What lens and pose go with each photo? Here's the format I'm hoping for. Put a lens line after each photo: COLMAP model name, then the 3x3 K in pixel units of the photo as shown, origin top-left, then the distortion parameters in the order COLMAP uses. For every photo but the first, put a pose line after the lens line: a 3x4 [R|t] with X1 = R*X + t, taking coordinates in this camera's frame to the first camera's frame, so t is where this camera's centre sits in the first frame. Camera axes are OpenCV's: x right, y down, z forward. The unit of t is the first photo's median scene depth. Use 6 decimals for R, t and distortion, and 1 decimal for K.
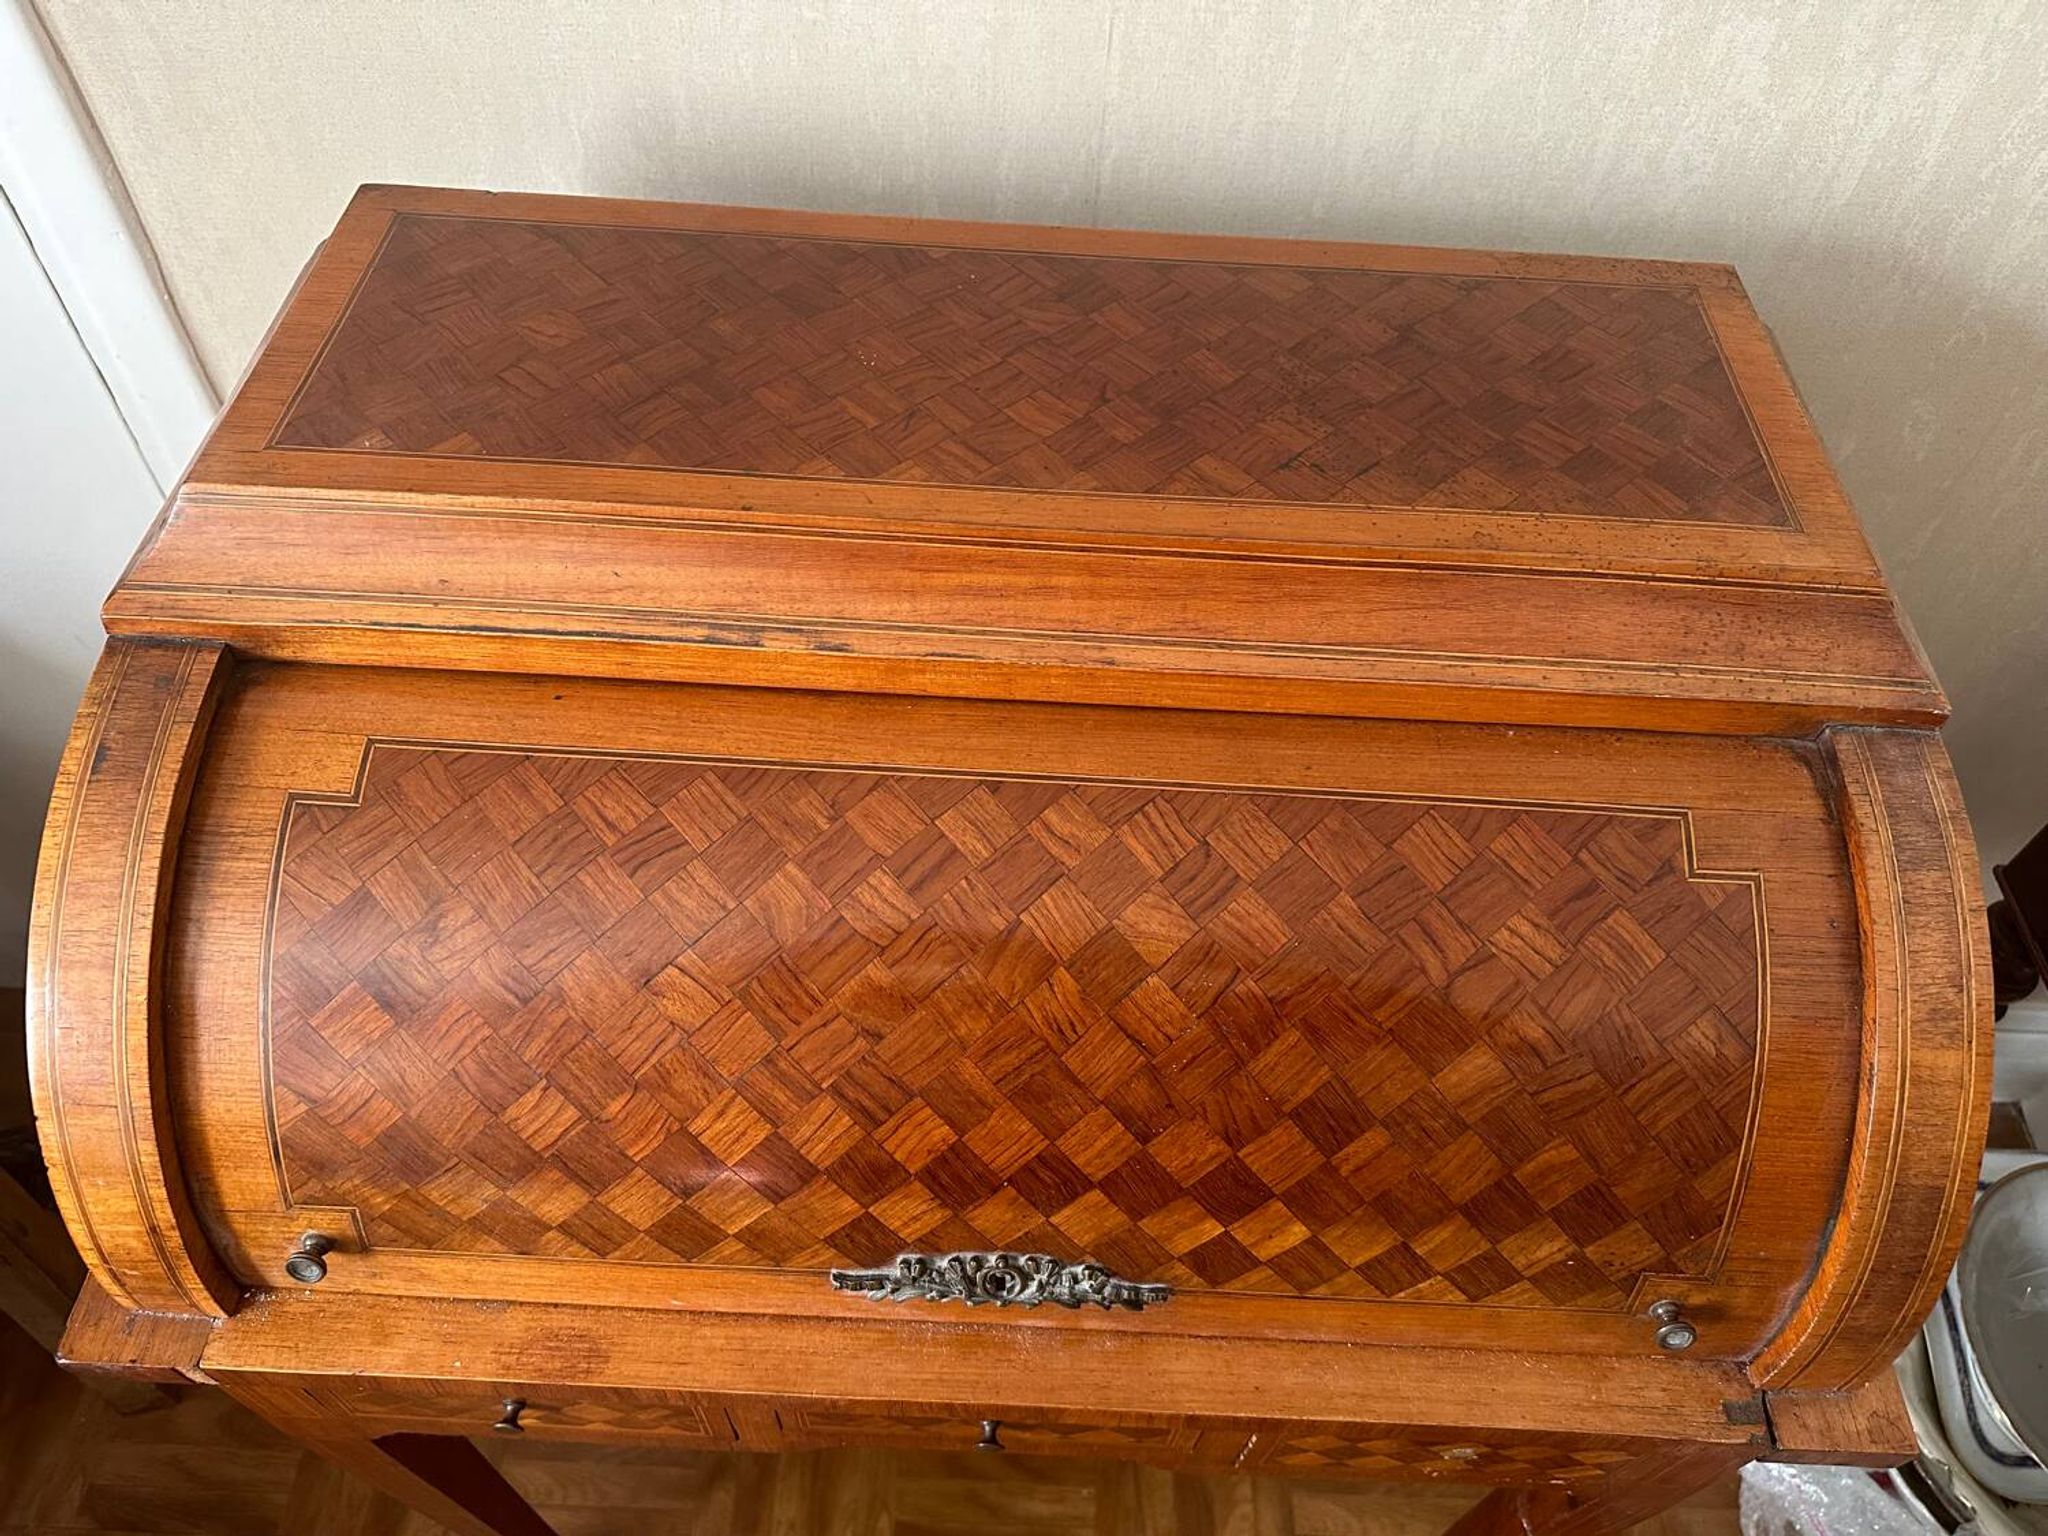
lens RADIAL K [[1492.4, 0, 1023.2], [0, 1492.4, 781.2], [0, 0, 1]] dist [0.012244, -0.034031]
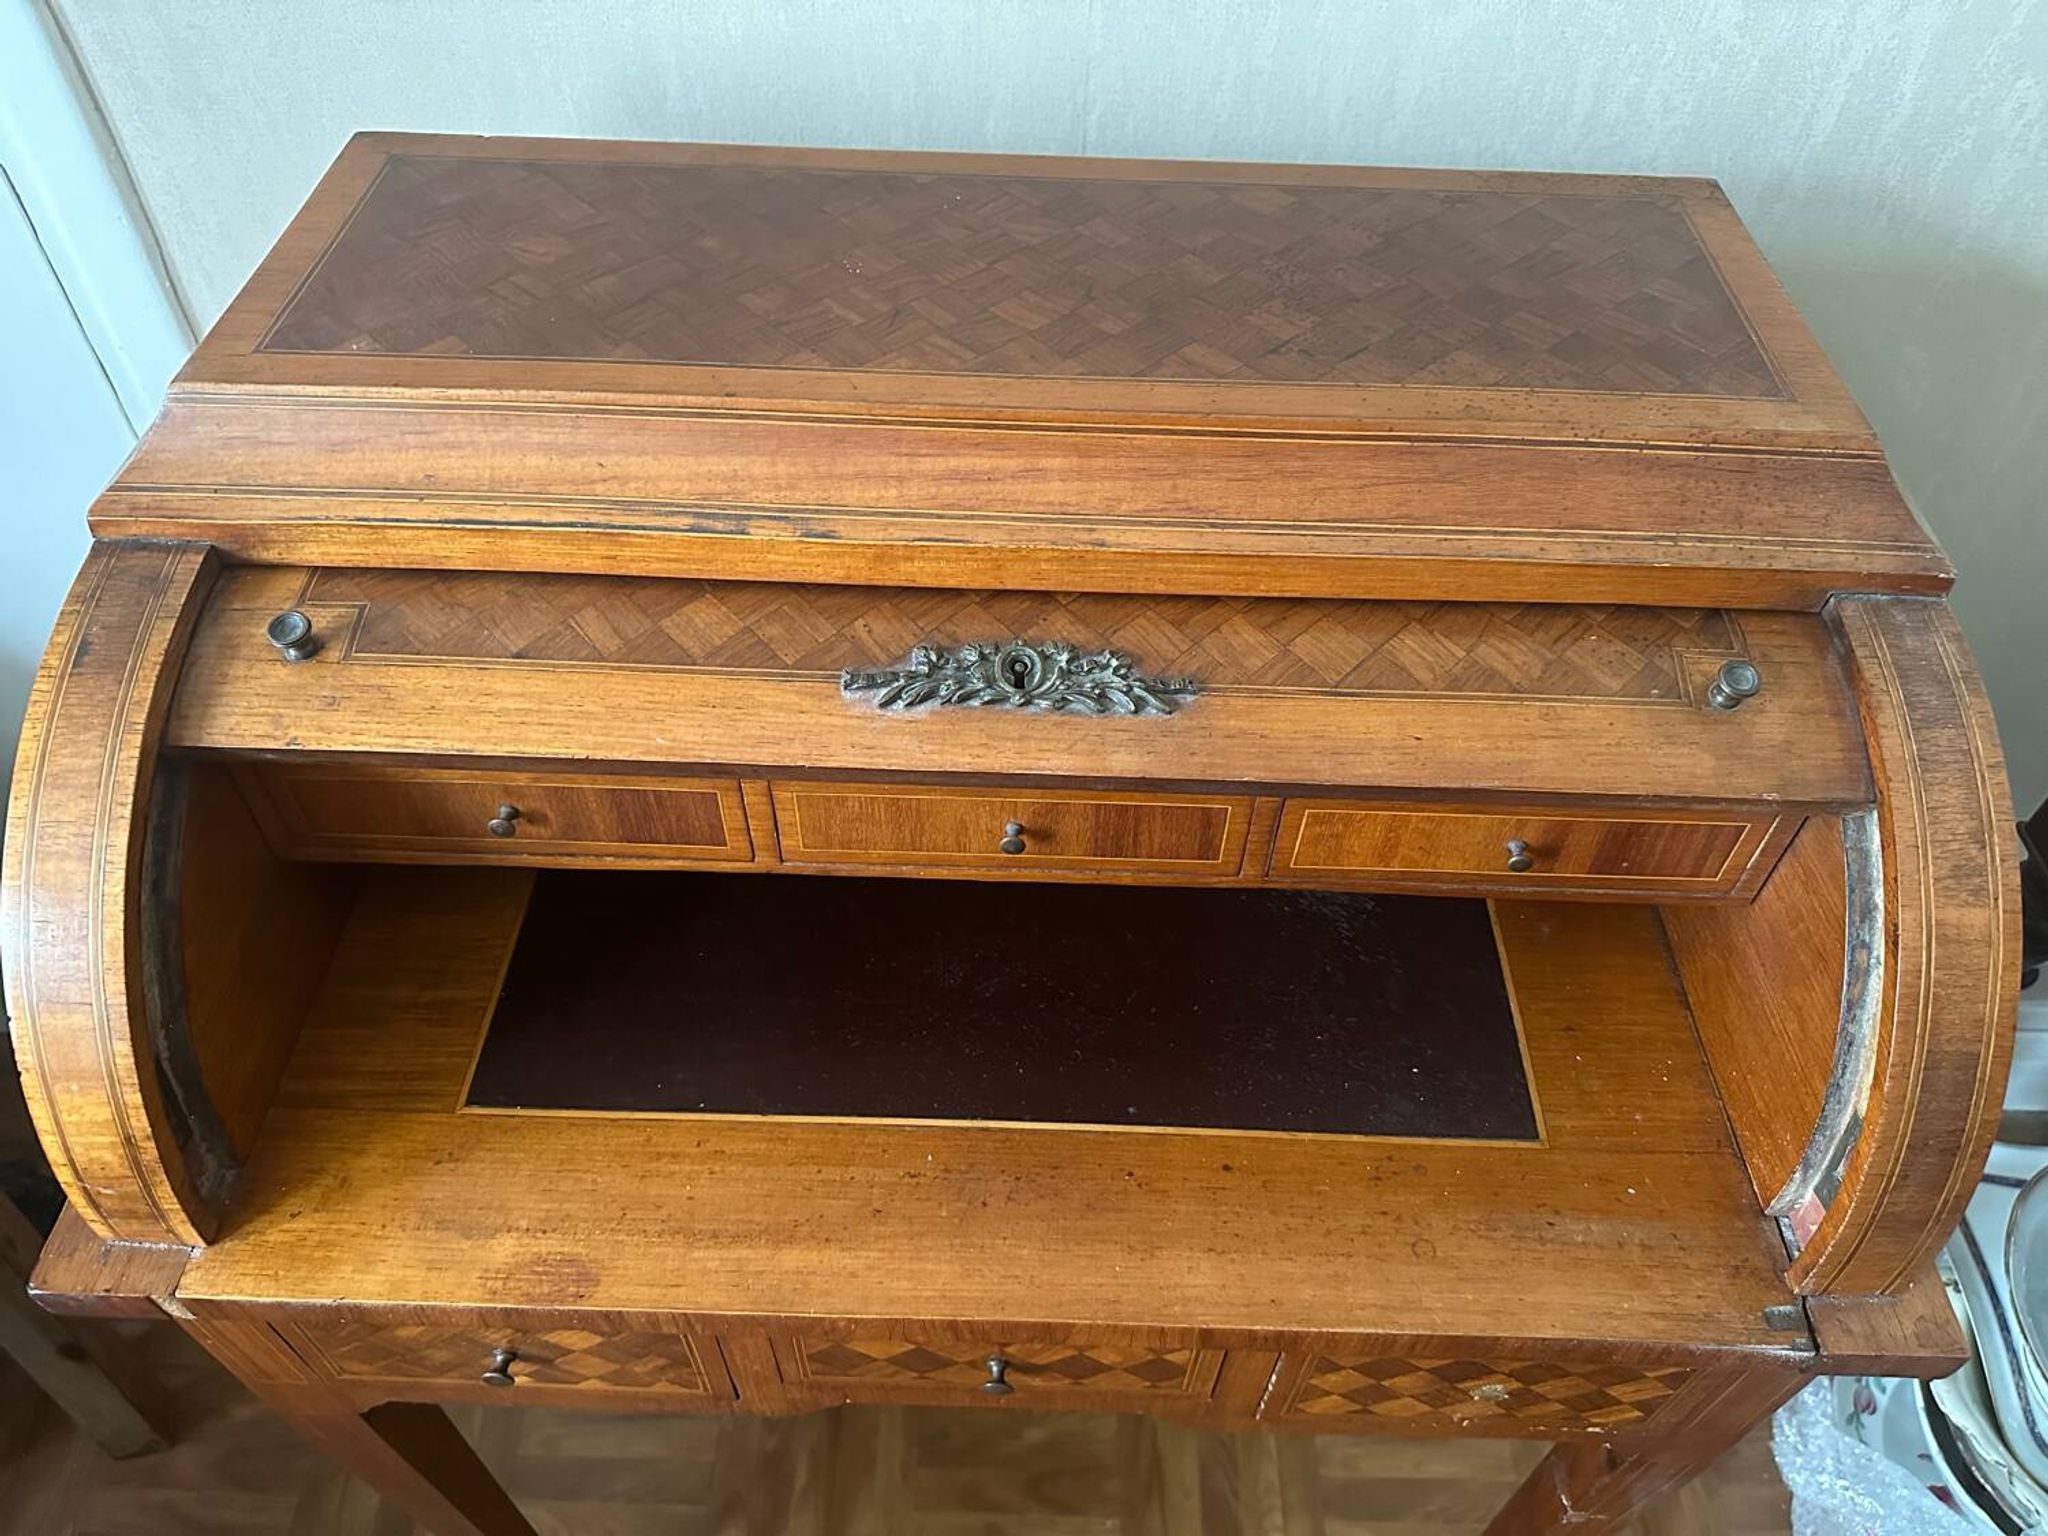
lens RADIAL K [[1496.3, 0, 1027.8], [0, 1496.3, 793.5], [0, 0, 1]] dist [-0.004022, -0.011646]
pose [[0.999746, -0.021212, -0.007572, 0.013998], [0.020714, 0.997940, -0.060721, 0.144574], [0.008845, 0.060549, 0.998126, 0.022093]]
